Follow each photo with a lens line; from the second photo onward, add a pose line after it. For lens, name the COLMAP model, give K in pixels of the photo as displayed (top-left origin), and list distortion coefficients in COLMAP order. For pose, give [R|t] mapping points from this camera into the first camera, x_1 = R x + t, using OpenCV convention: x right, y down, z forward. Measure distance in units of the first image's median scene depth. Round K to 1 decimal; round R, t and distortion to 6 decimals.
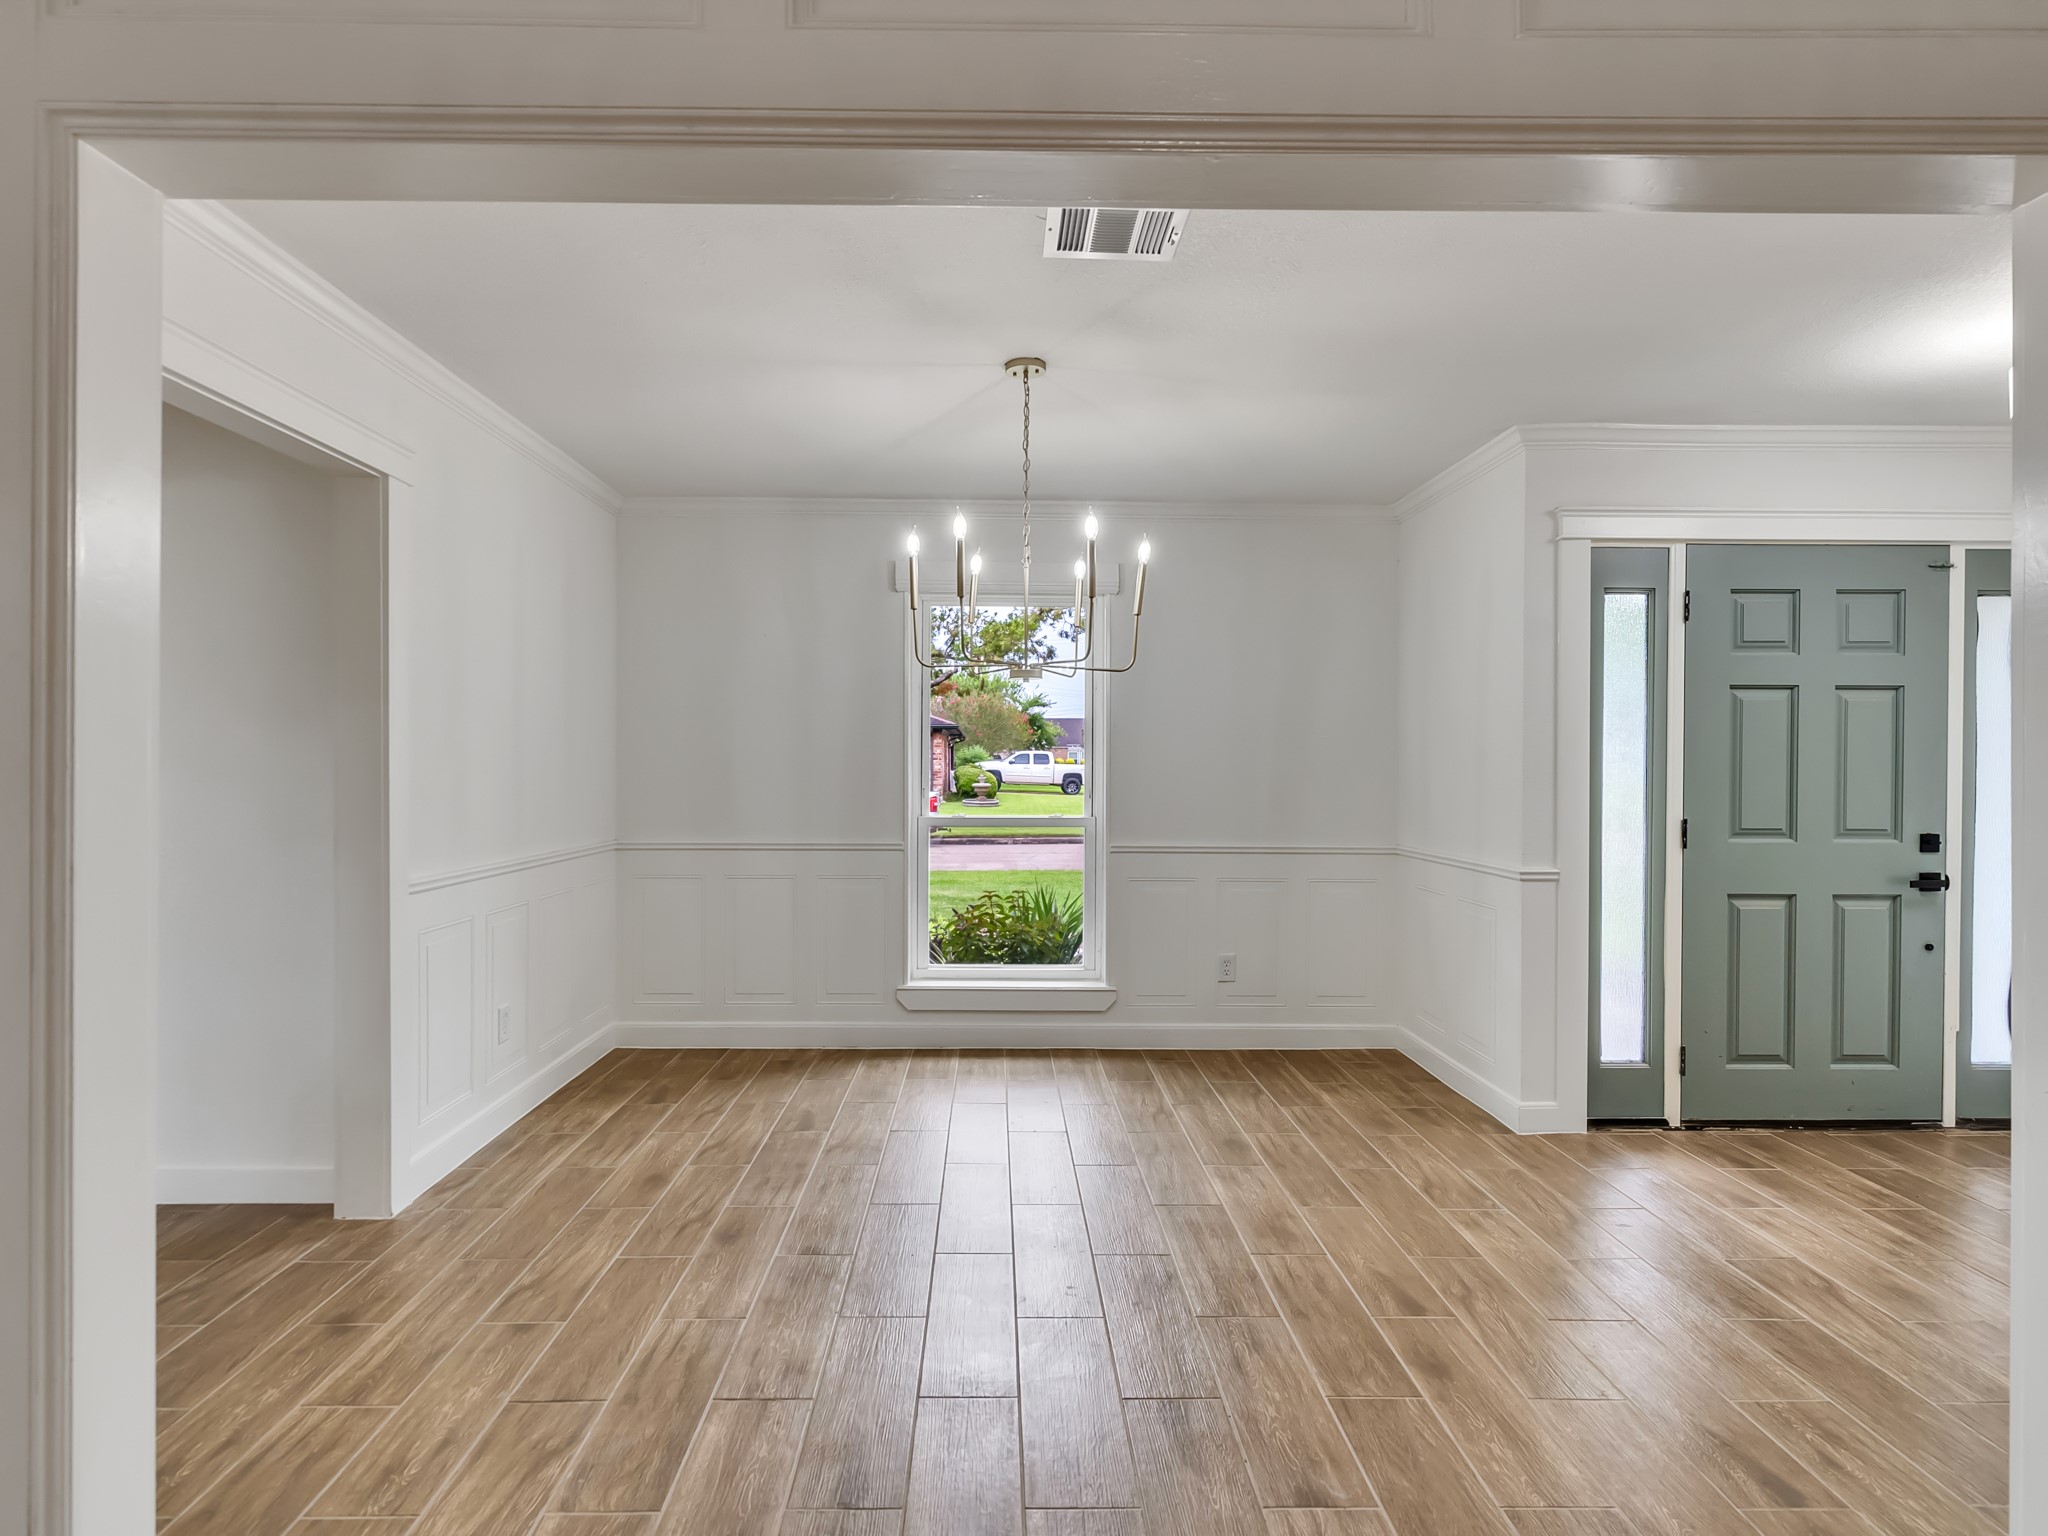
lens RADIAL K [[1076.2, 0, 996.9], [0, 1076.2, 771.0], [0, 0, 1]] dist [-0.005258, -0.001272]
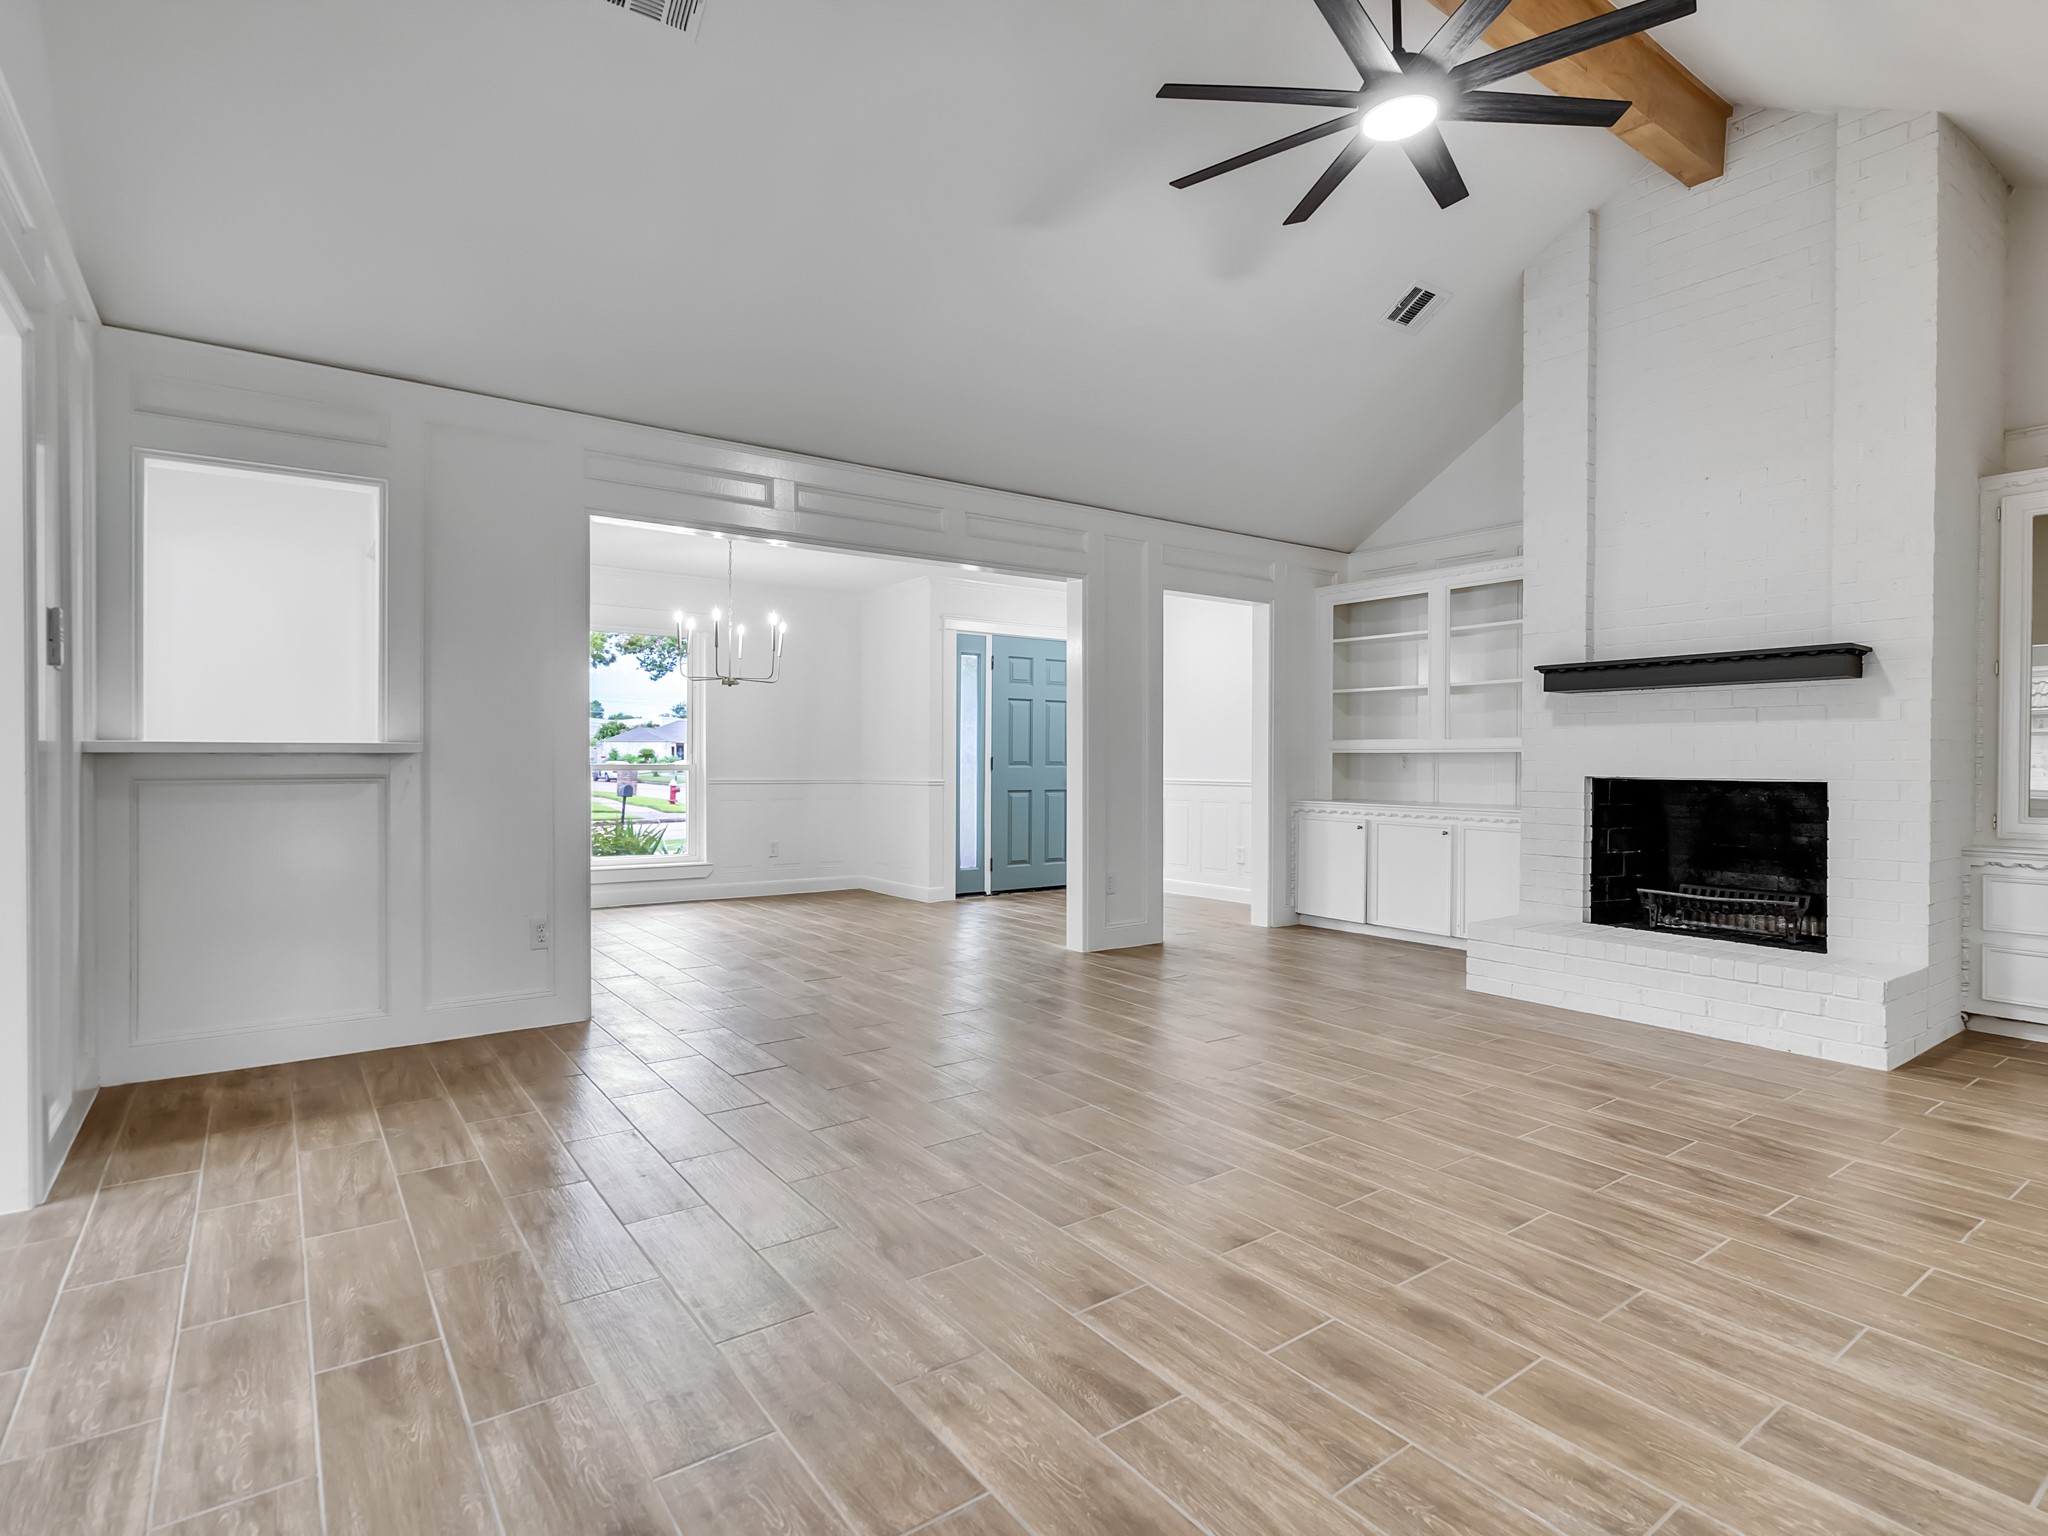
lens RADIAL K [[1044.0, 0, 1004.1], [0, 1044.0, 768.7], [0, 0, 1]] dist [-0.005865, 0.002945]
pose [[0.816986, -0.005448, 0.576632, -0.600638], [0.002491, 0.999979, 0.005918, 0.055883], [-0.576652, -0.003398, 0.816983, -0.803548]]
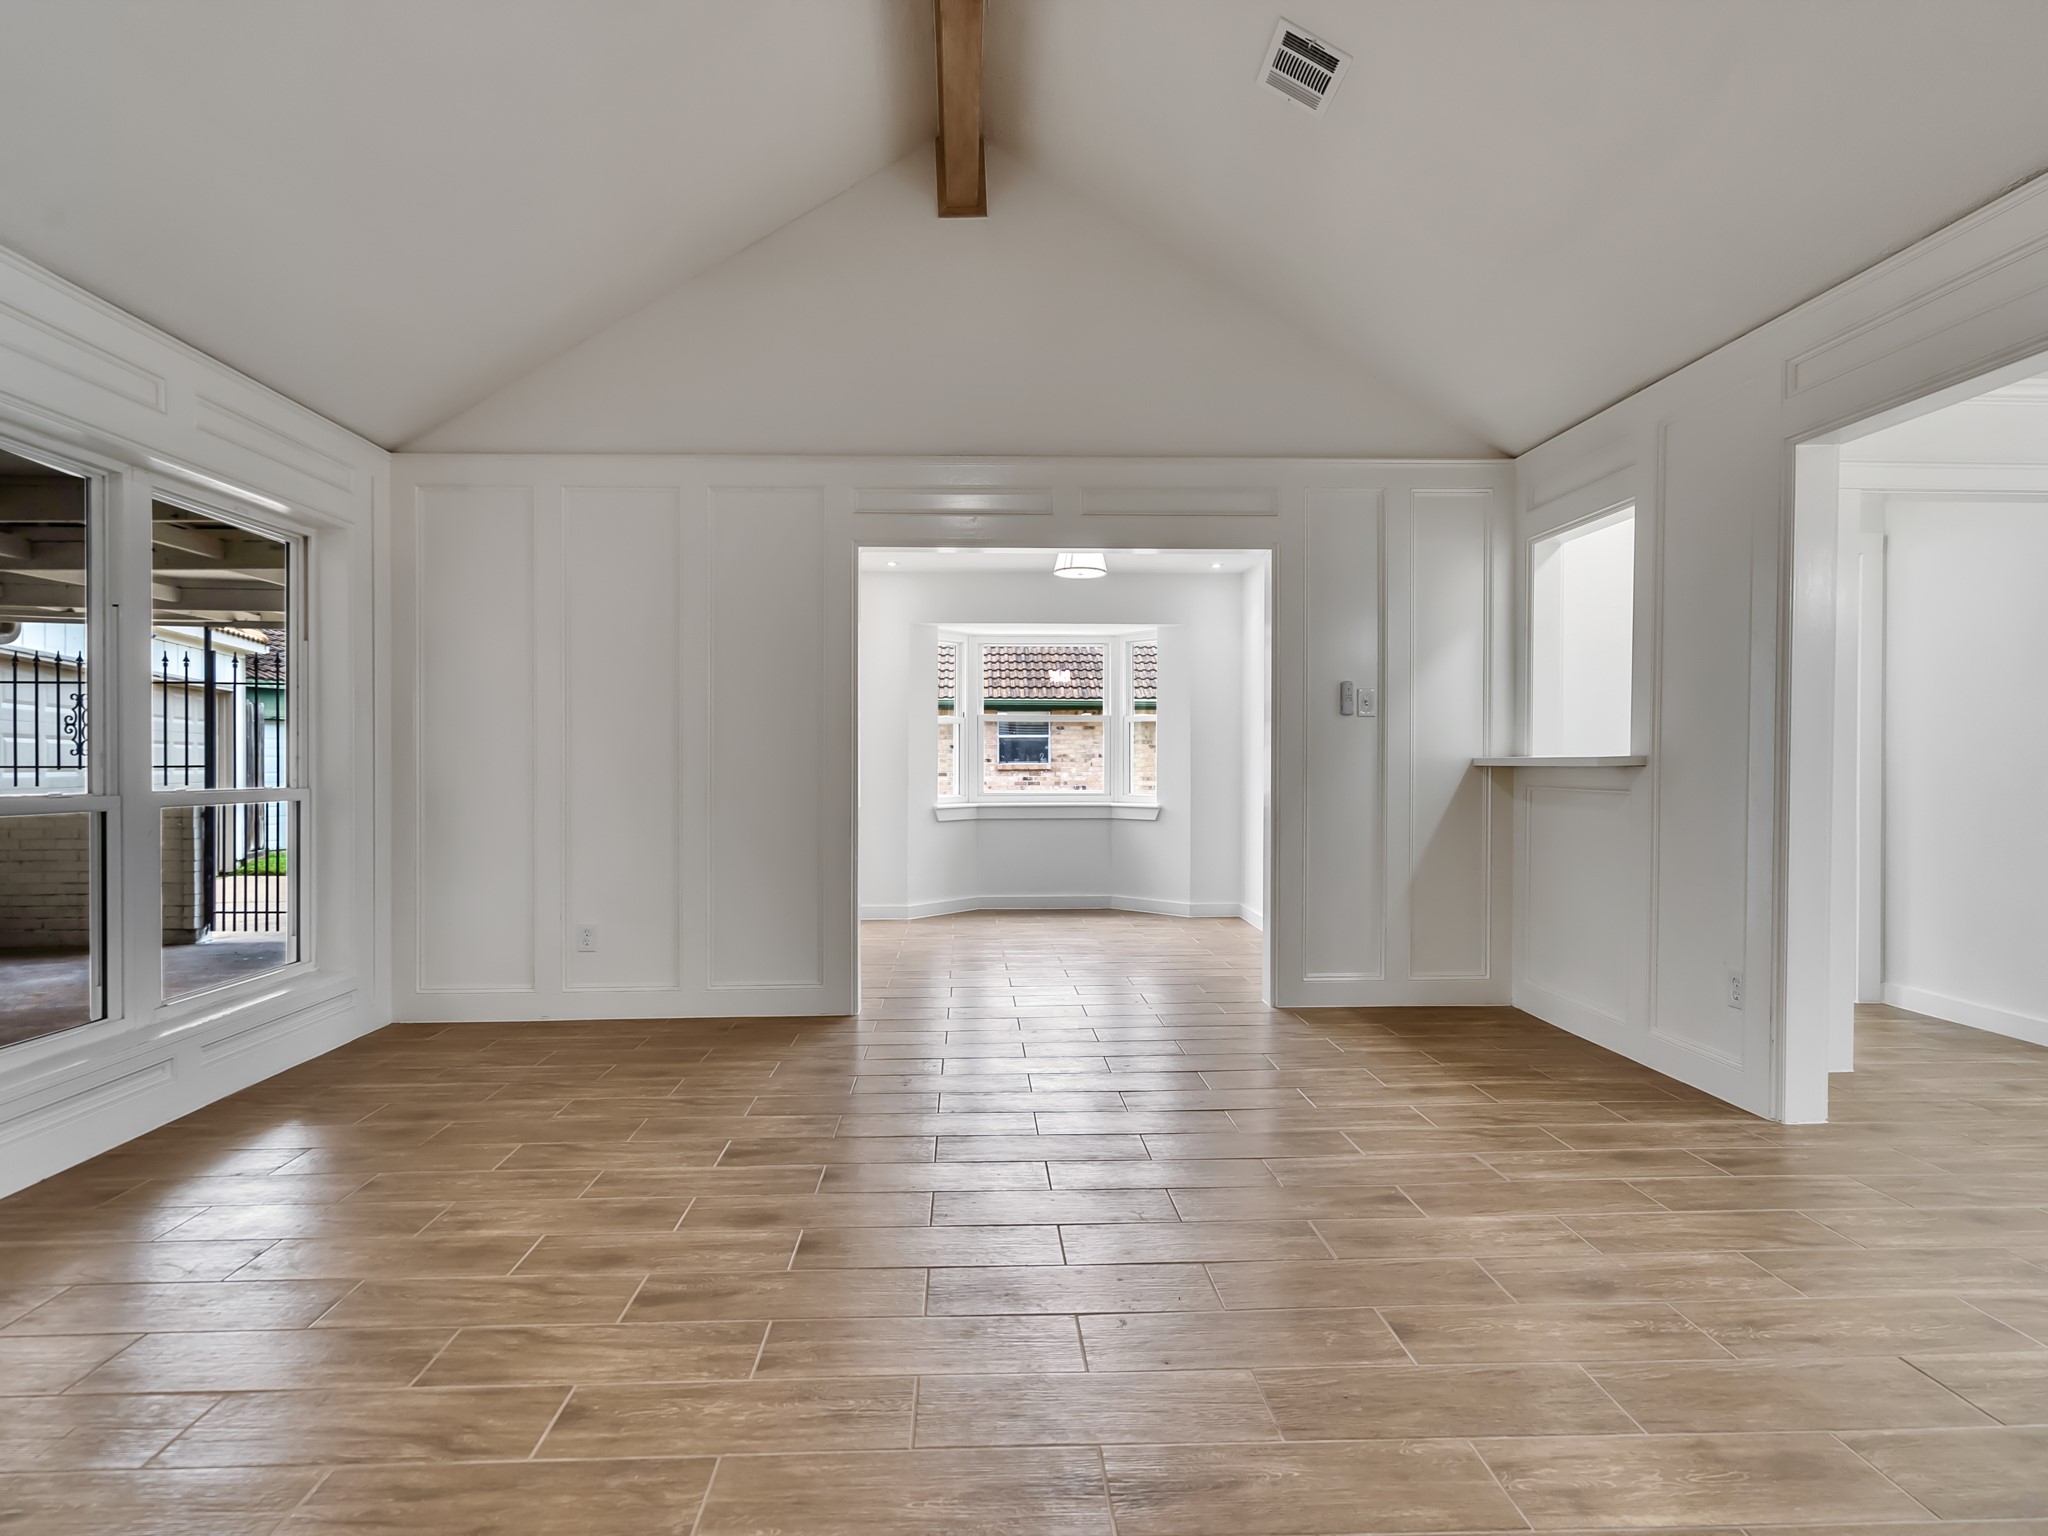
lens RADIAL K [[1042.0, 0, 997.0], [0, 1042.0, 763.3], [0, 0, 1]] dist [-0.000035, -0.001029]
pose [[0.027704, 0.002506, -0.999613, 0.512914], [-0.008649, 0.999960, 0.002267, 0.044725], [0.999579, 0.008583, 0.027725, -0.278574]]
